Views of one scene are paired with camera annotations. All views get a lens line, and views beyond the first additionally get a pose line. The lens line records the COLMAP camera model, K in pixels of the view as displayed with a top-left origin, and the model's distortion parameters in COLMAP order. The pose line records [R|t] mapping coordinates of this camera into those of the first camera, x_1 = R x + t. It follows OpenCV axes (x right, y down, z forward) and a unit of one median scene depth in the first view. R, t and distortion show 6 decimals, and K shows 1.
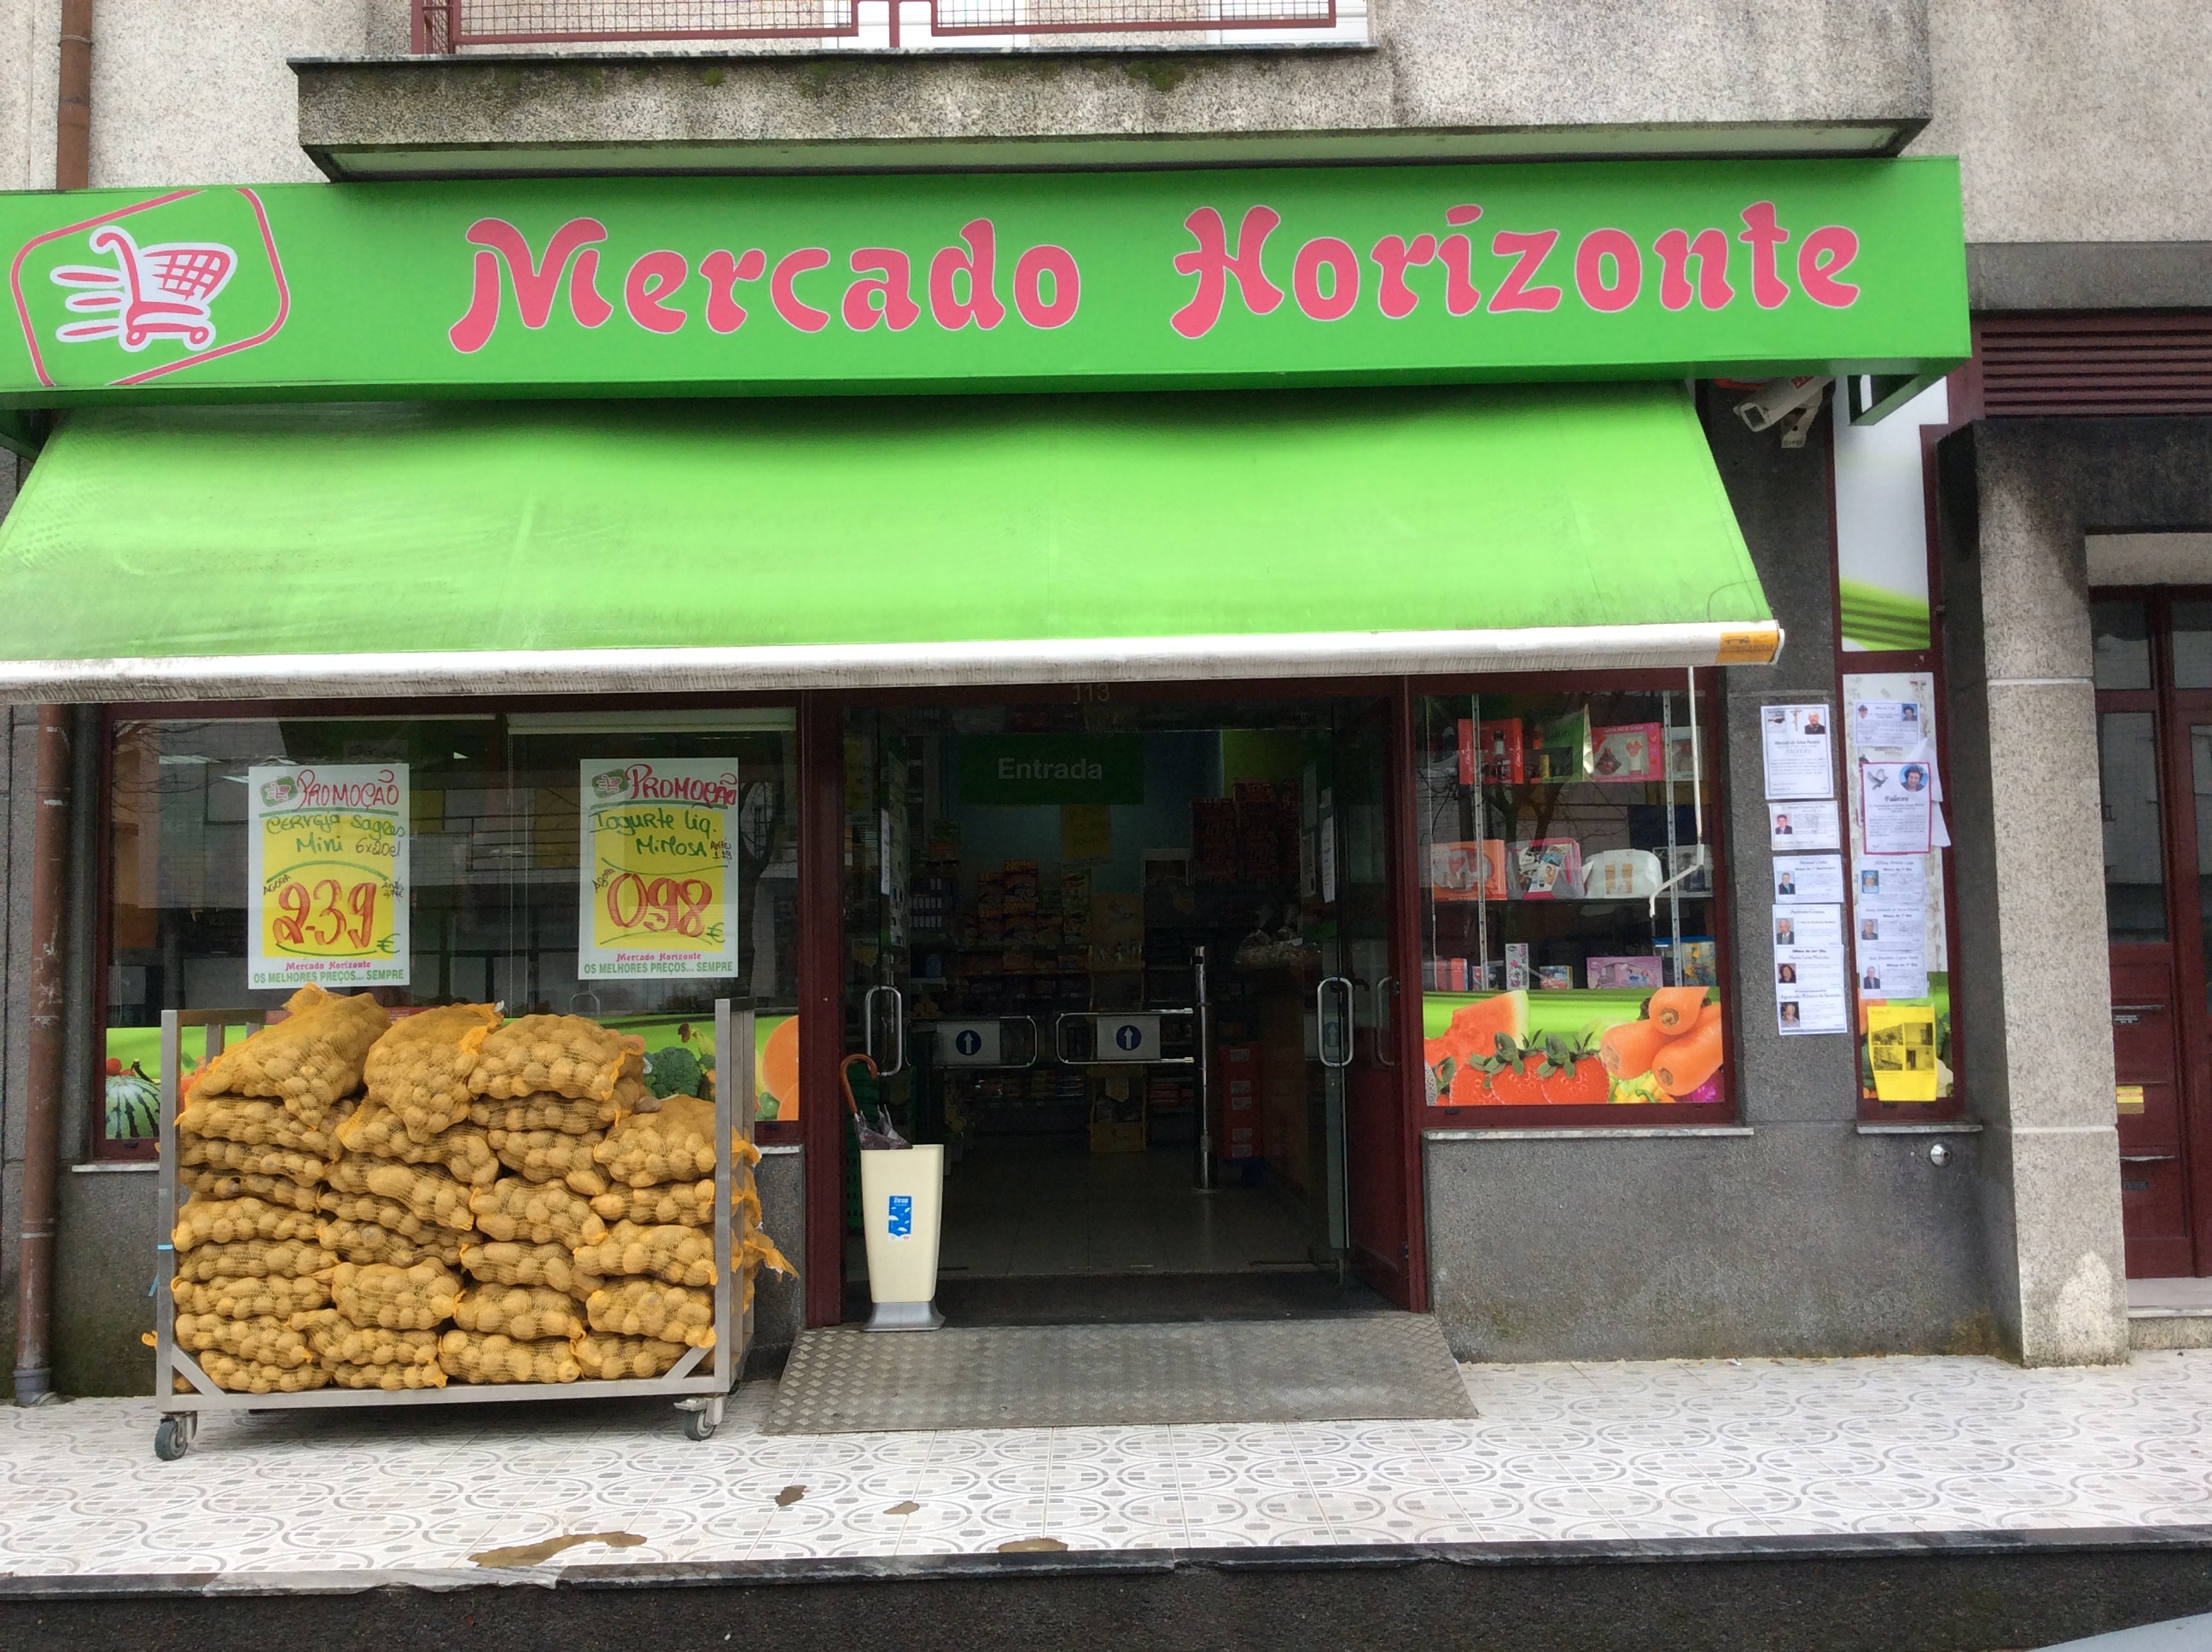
lens RADIAL K [[2042.8, 0, 1106.0], [0, 2042.8, 826.0], [0, 0, 1]] dist [0.156040, -0.367651]
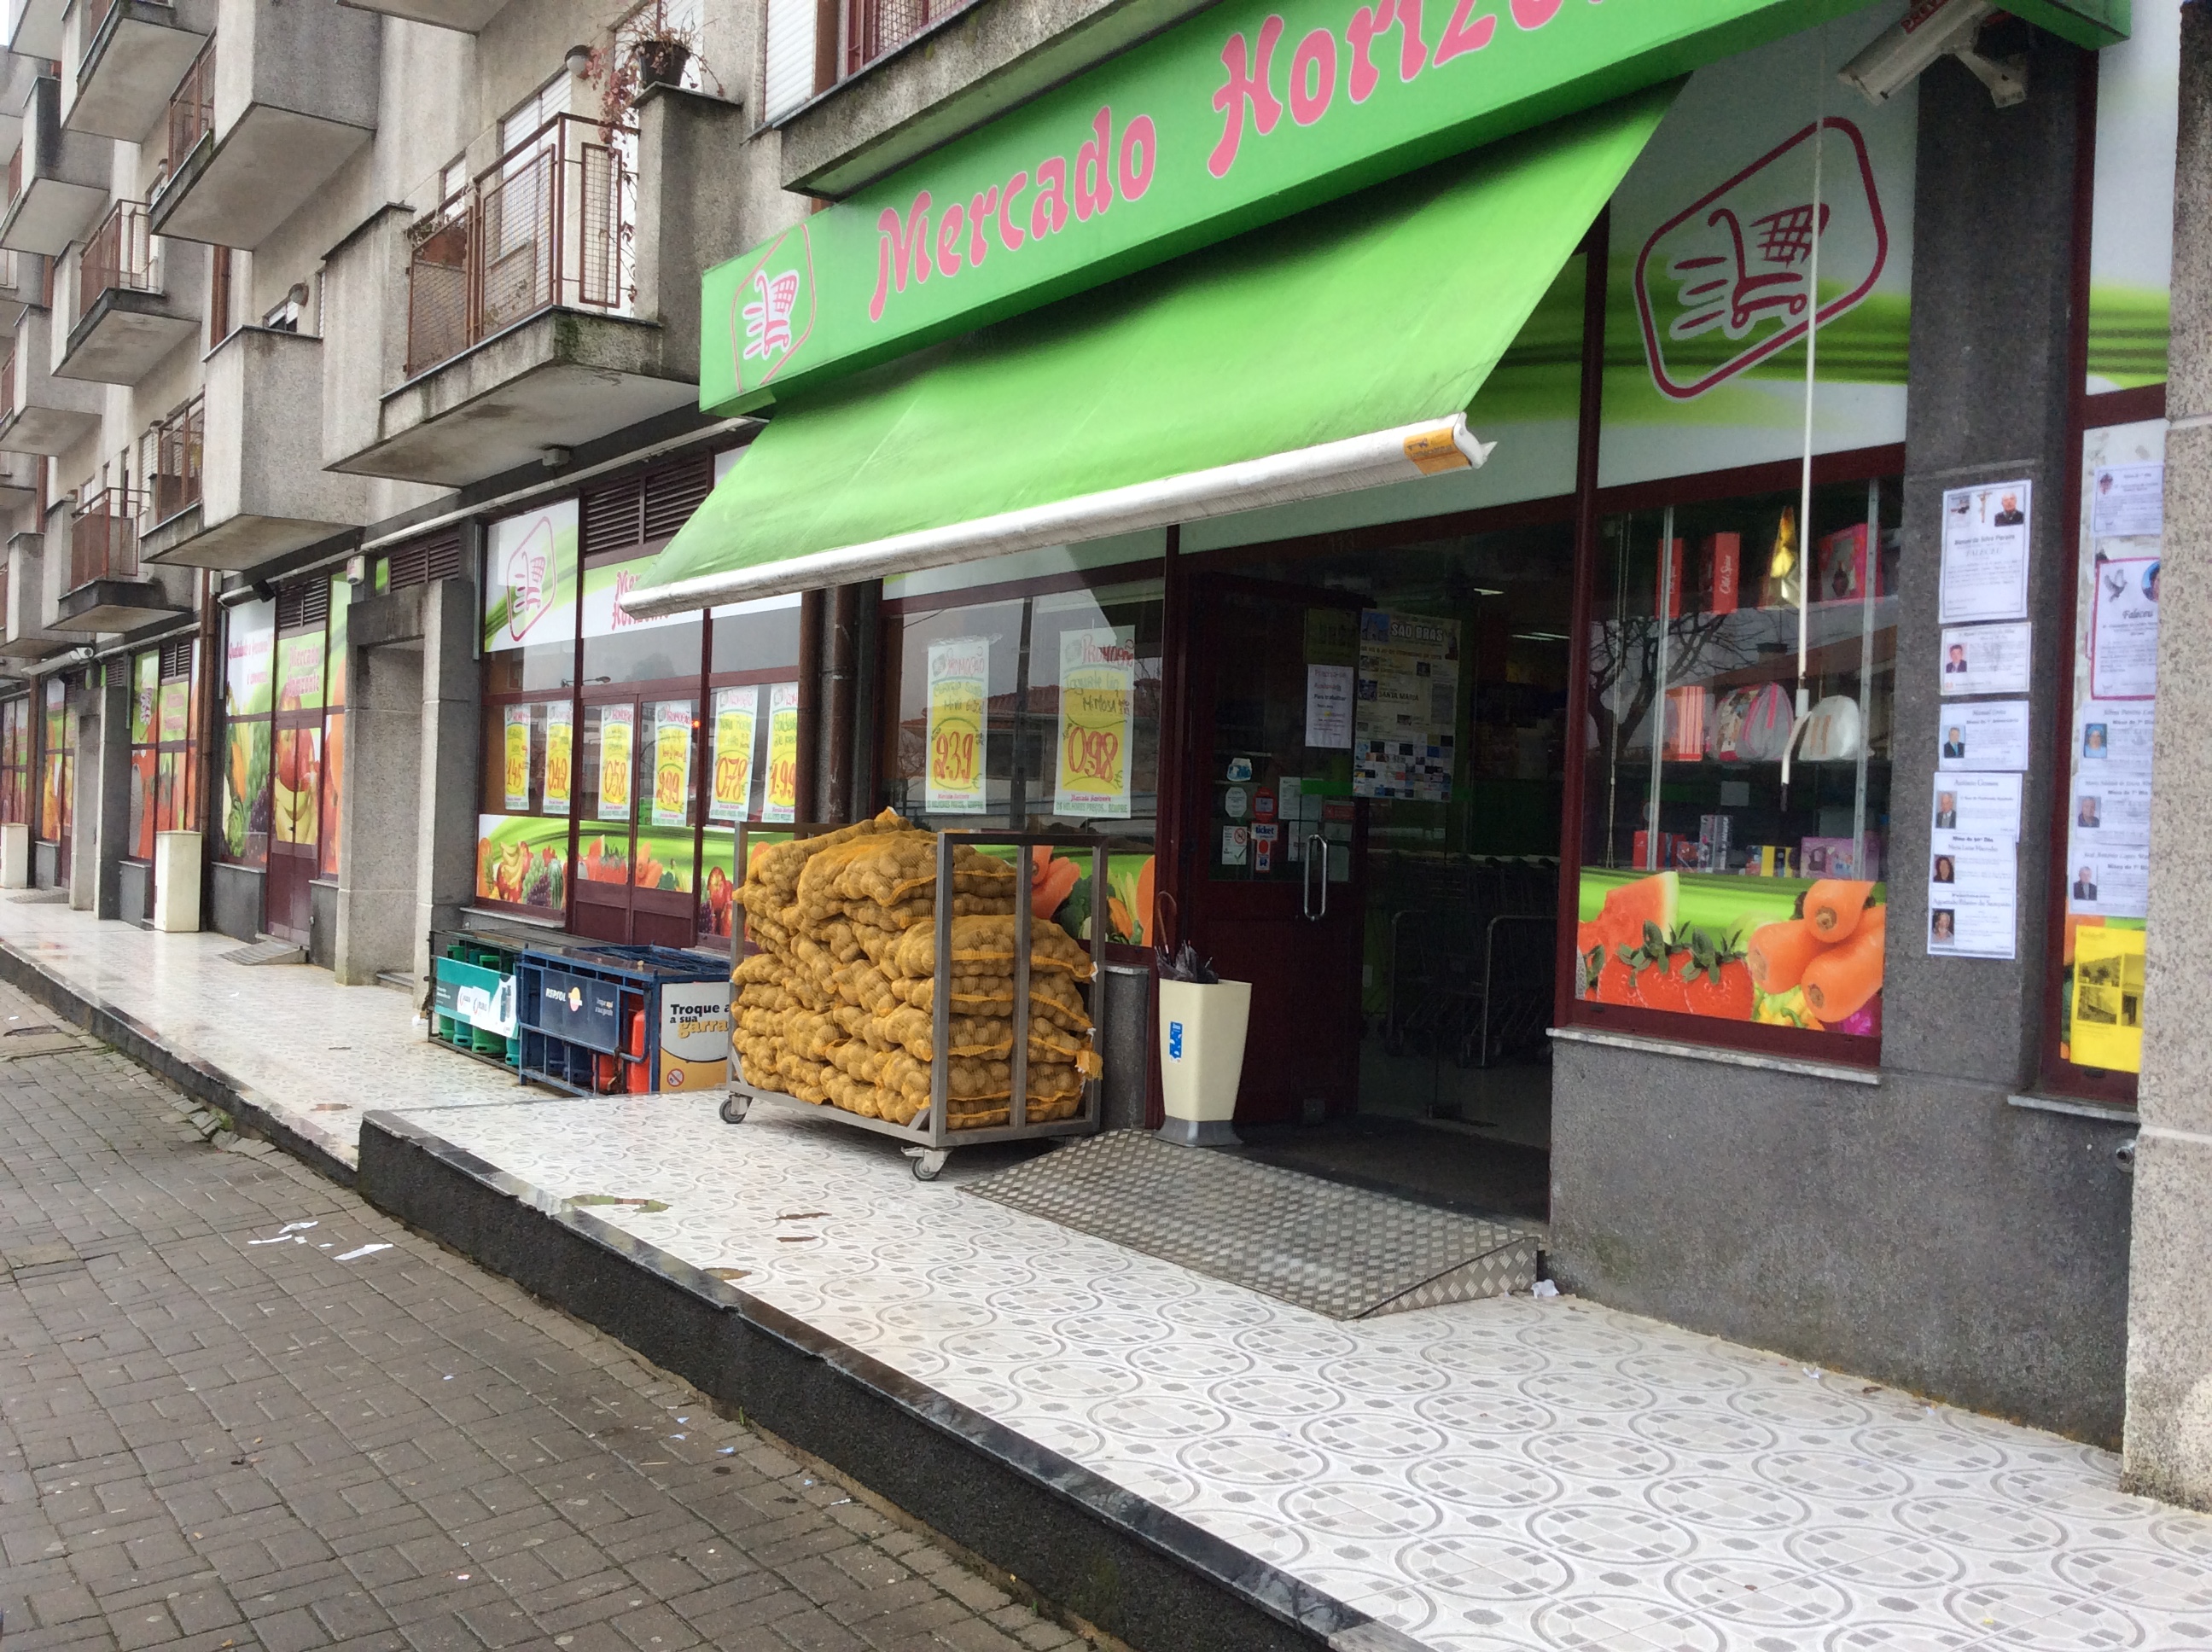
lens RADIAL K [[2005.2, 0, 1109.8], [0, 2005.2, 832.8], [0, 0, 1]] dist [0.134085, -0.279239]
pose [[0.549680, 0.044873, -0.834169, 0.752886], [0.020718, 0.997517, 0.067313, 0.005818], [0.835118, -0.054283, 0.547385, 0.378040]]
